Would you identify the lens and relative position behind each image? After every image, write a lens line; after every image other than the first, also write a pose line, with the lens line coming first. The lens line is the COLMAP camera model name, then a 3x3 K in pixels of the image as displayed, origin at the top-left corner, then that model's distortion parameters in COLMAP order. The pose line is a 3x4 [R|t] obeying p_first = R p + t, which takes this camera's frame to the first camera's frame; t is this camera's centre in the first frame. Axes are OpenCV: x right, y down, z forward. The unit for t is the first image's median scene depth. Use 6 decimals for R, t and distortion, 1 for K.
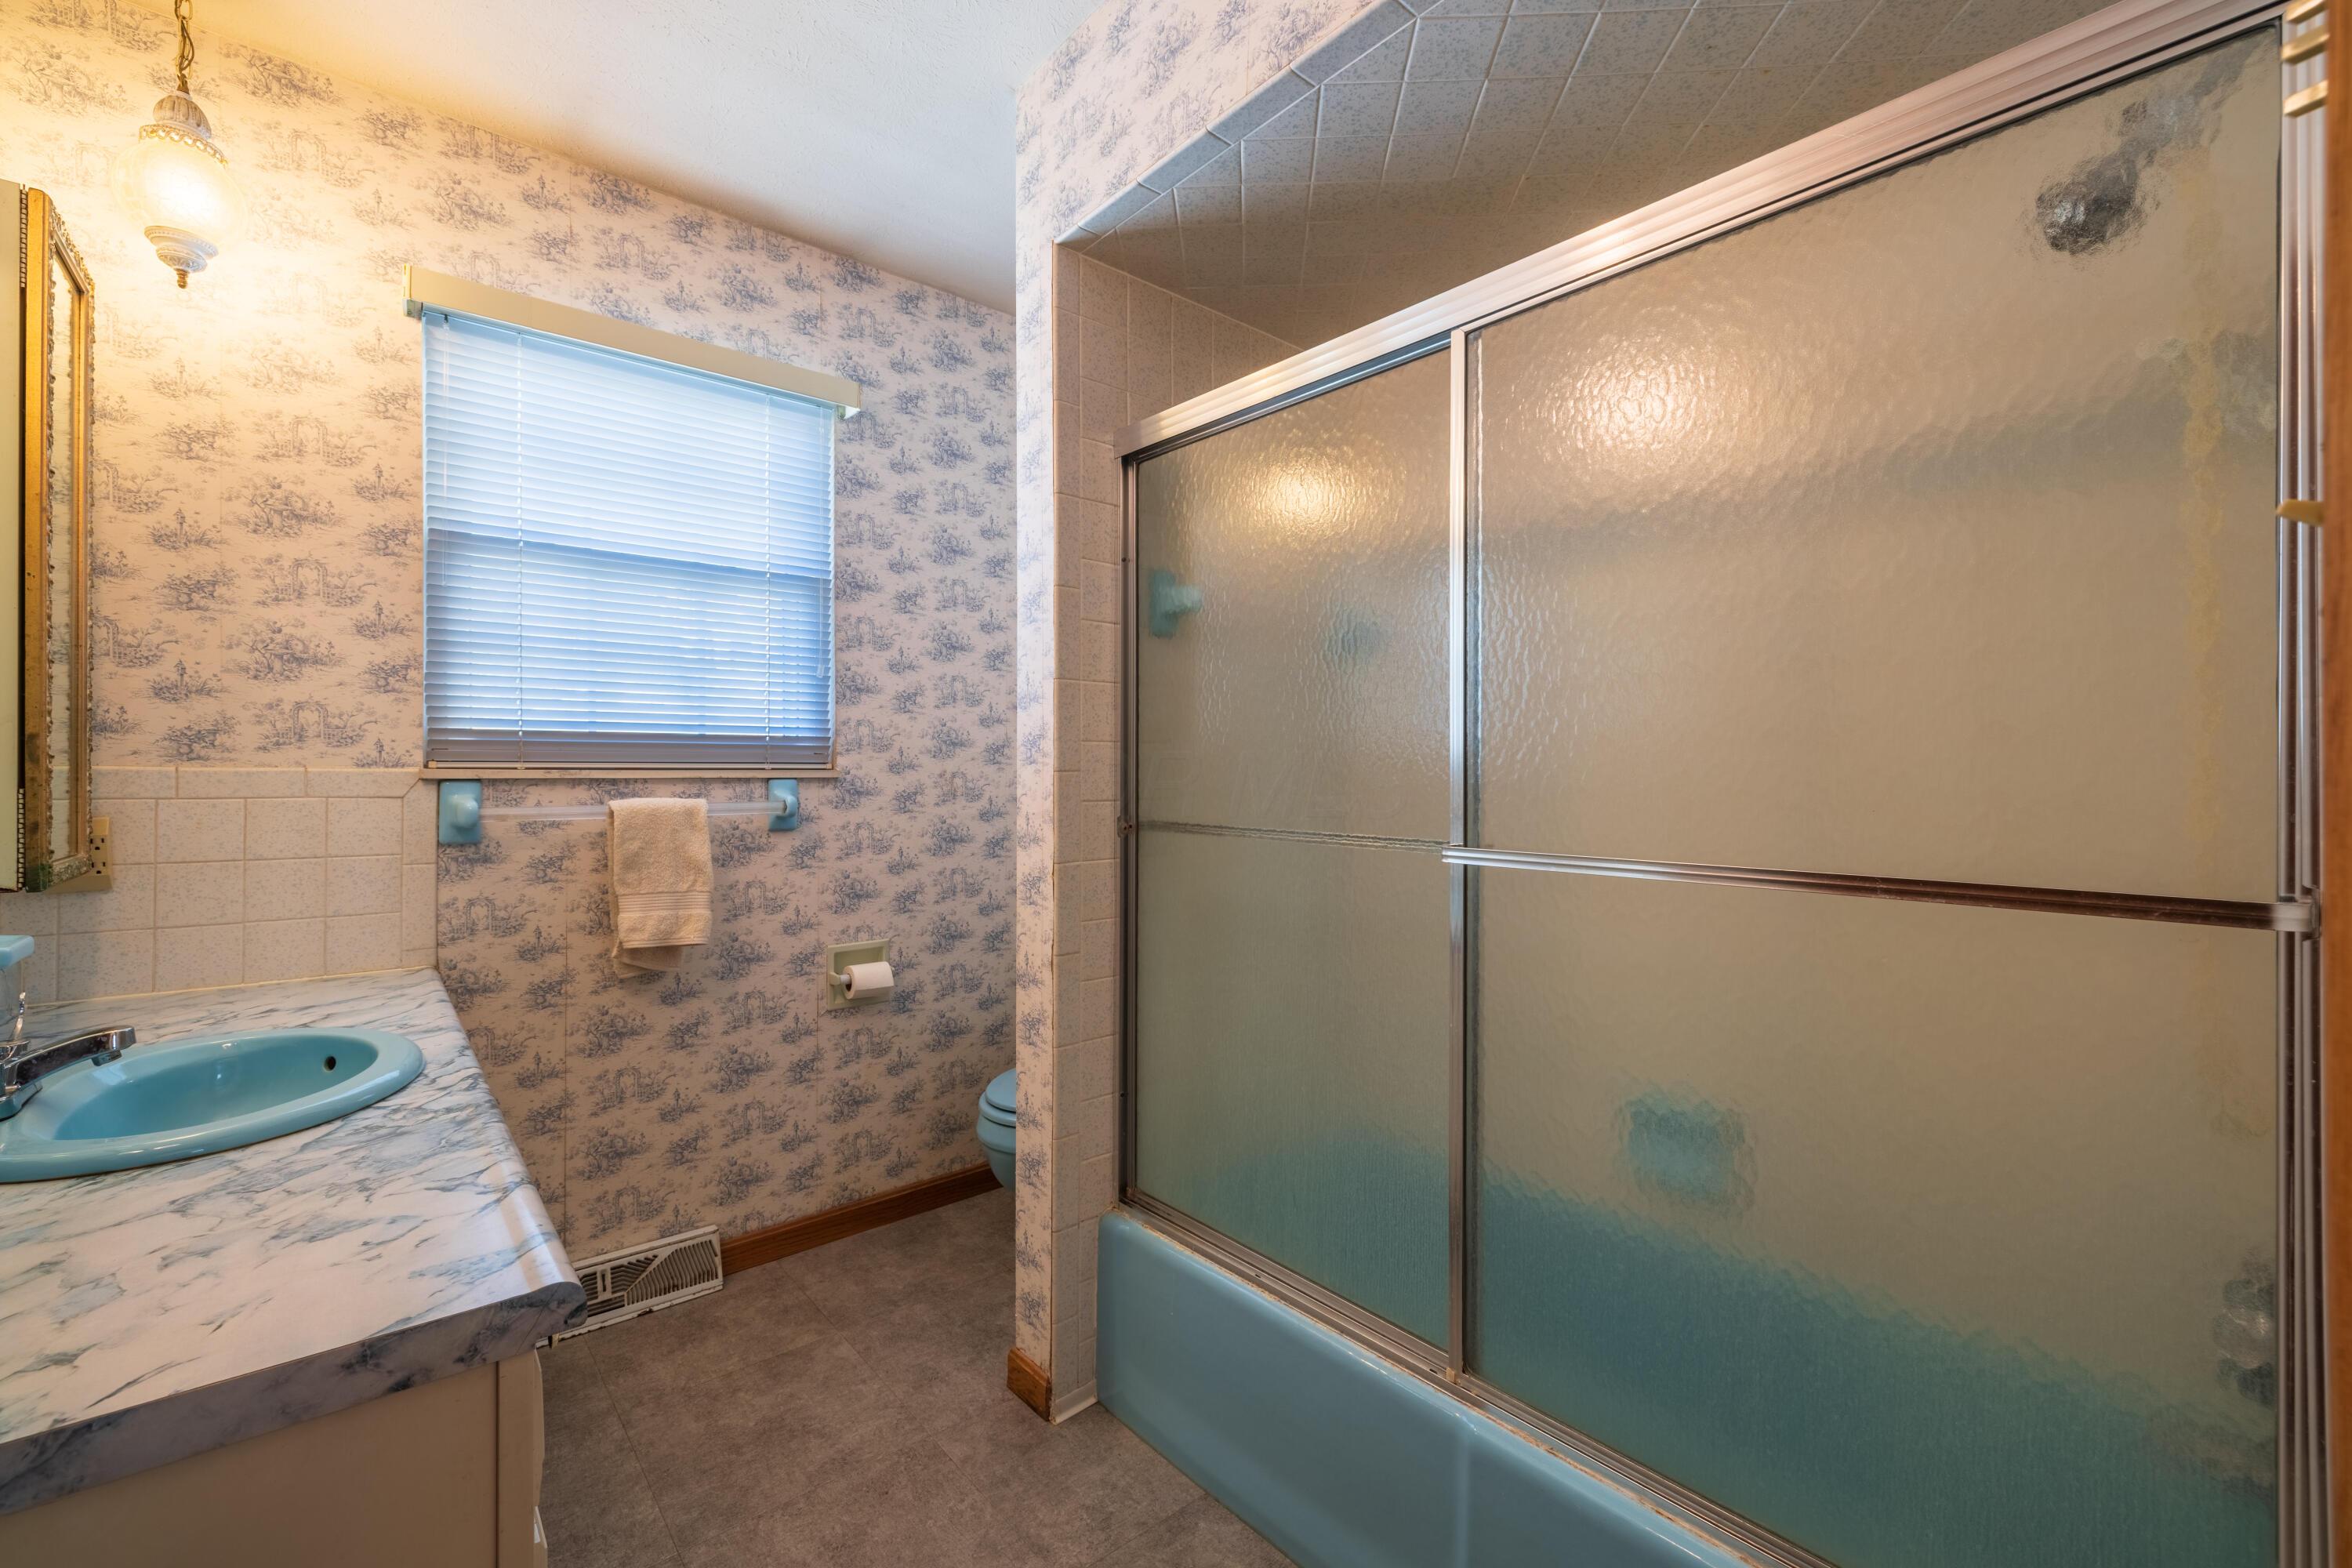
lens RADIAL K [[982.3, 0, 1176.0], [0, 982.3, 784.0], [0, 0, 1]] dist [-0.001518, -0.000005]
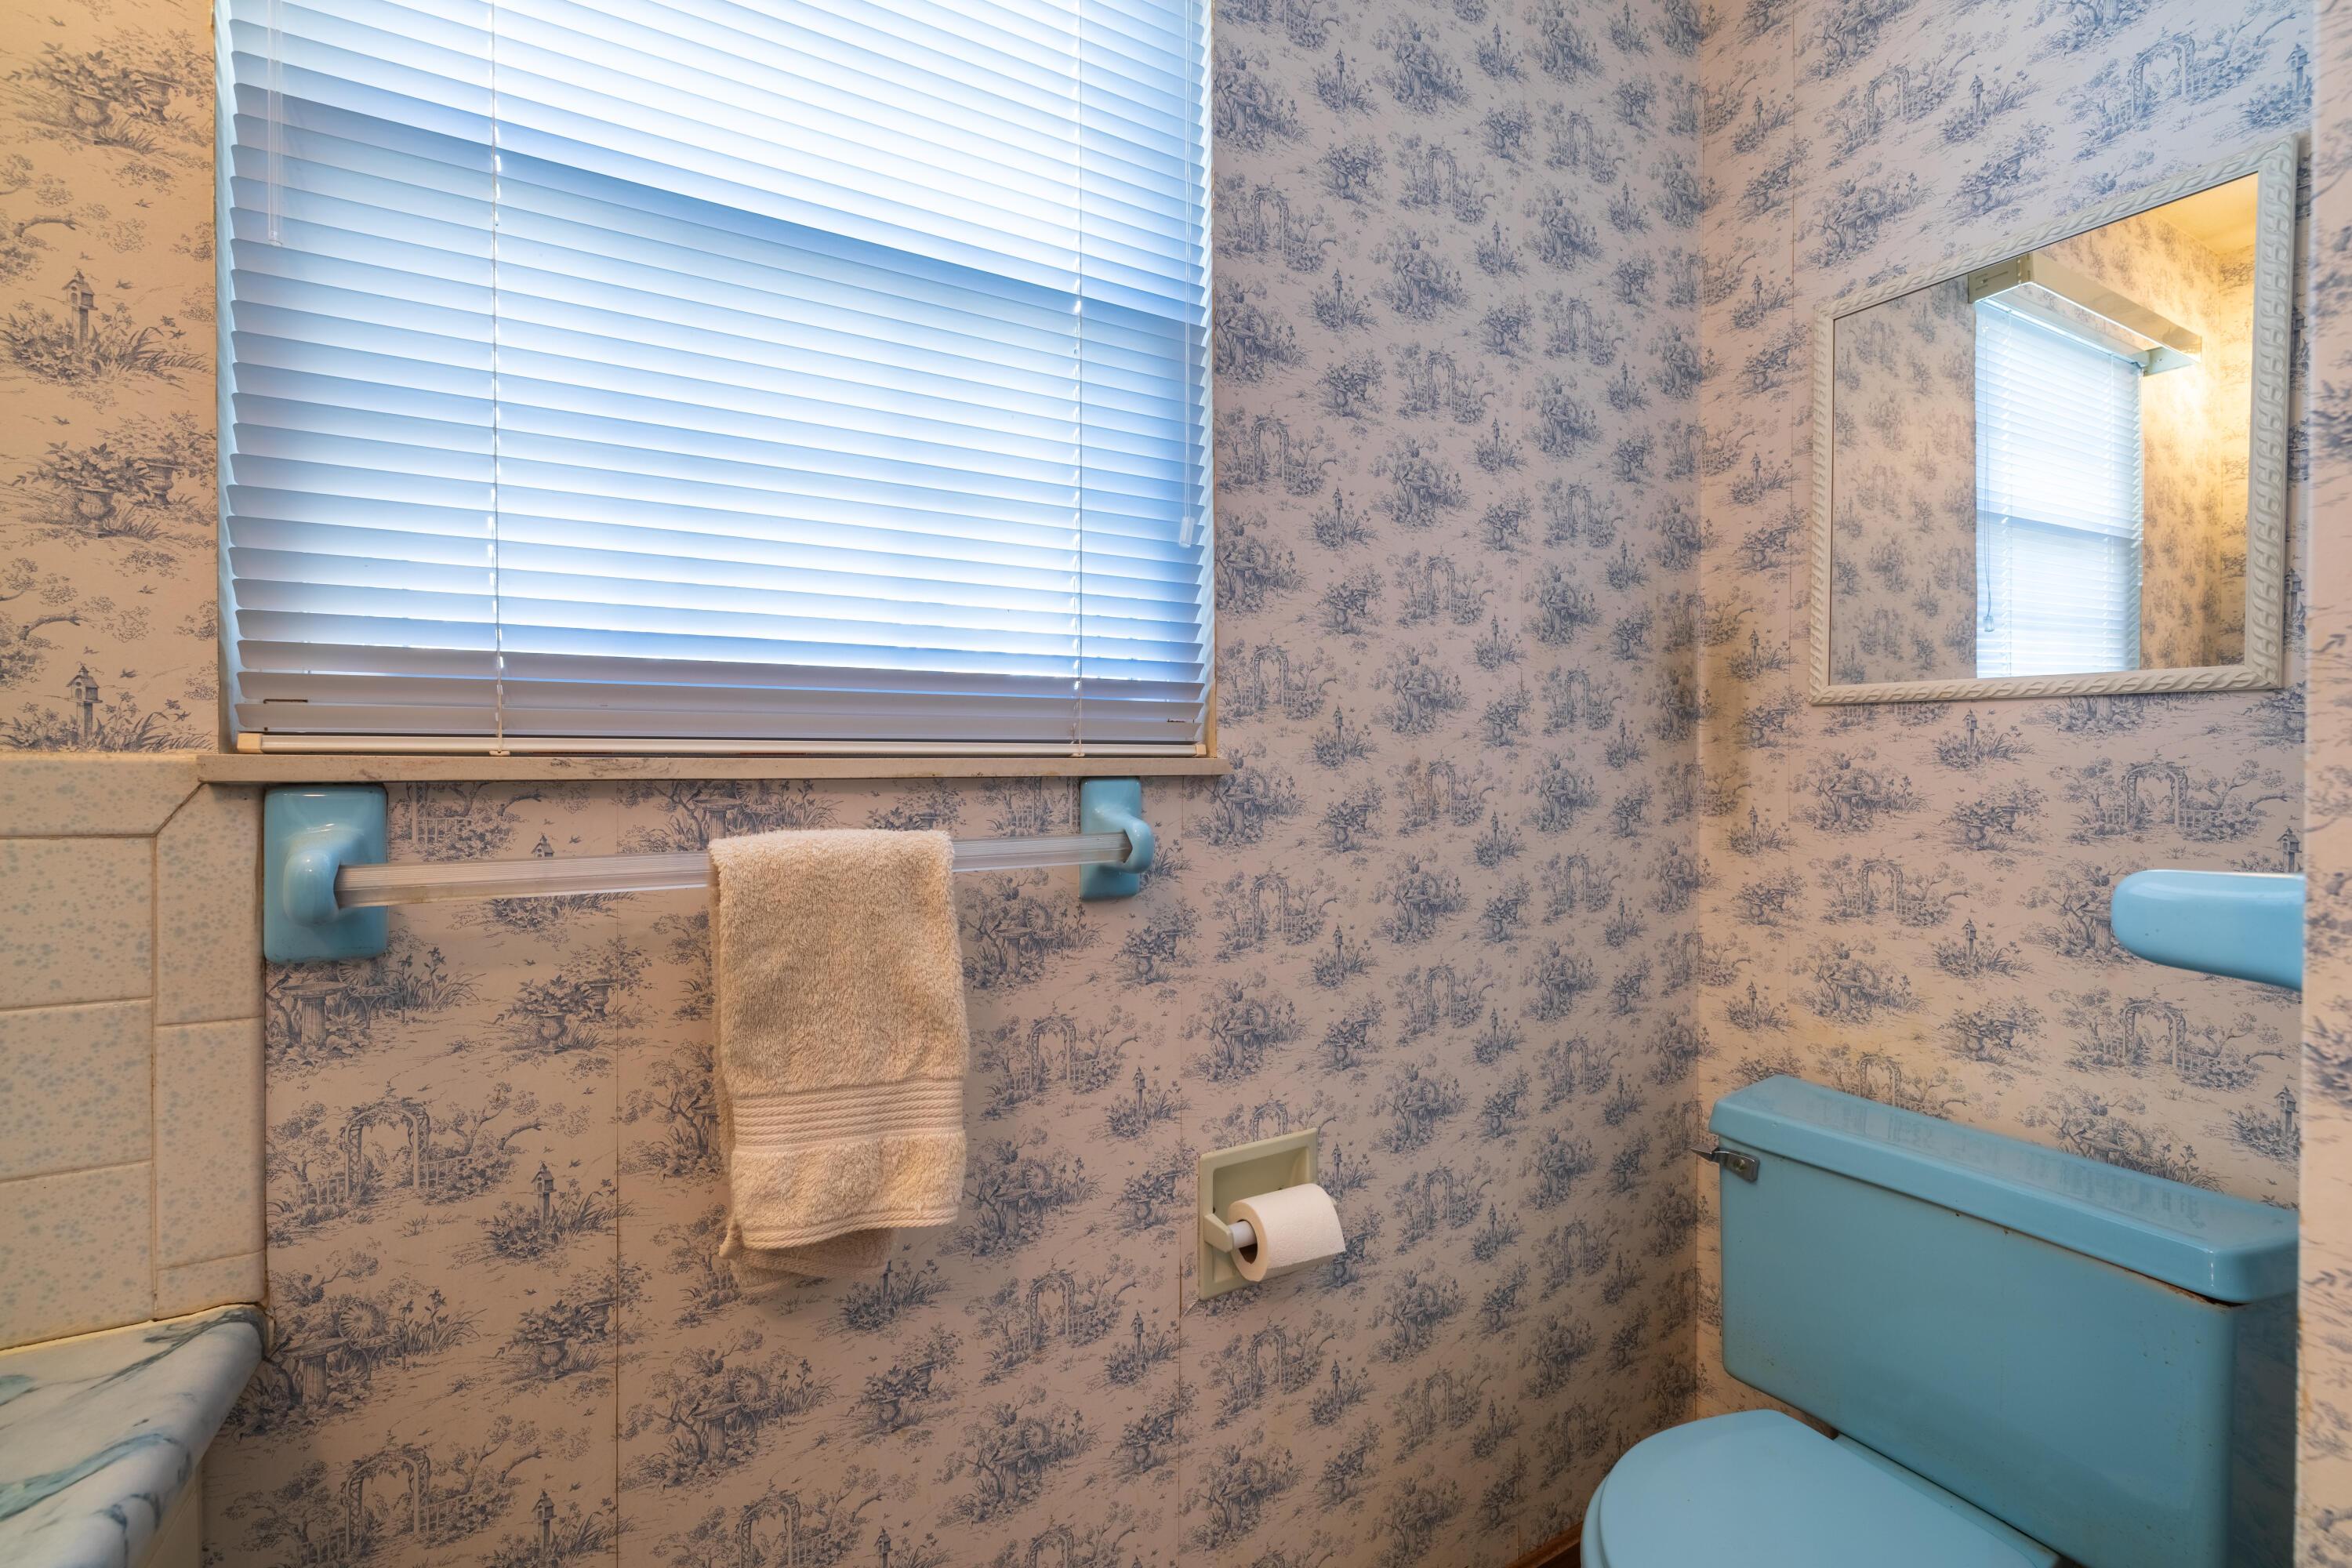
lens RADIAL K [[982.3, 0, 1176.0], [0, 982.3, 784.0], [0, 0, 1]] dist [-0.001518, -0.000005]
pose [[0.981782, -0.000738, -0.190011, -0.298009], [0.001590, 0.999989, 0.004331, -0.004679], [0.190006, -0.004554, 0.981772, 0.597601]]
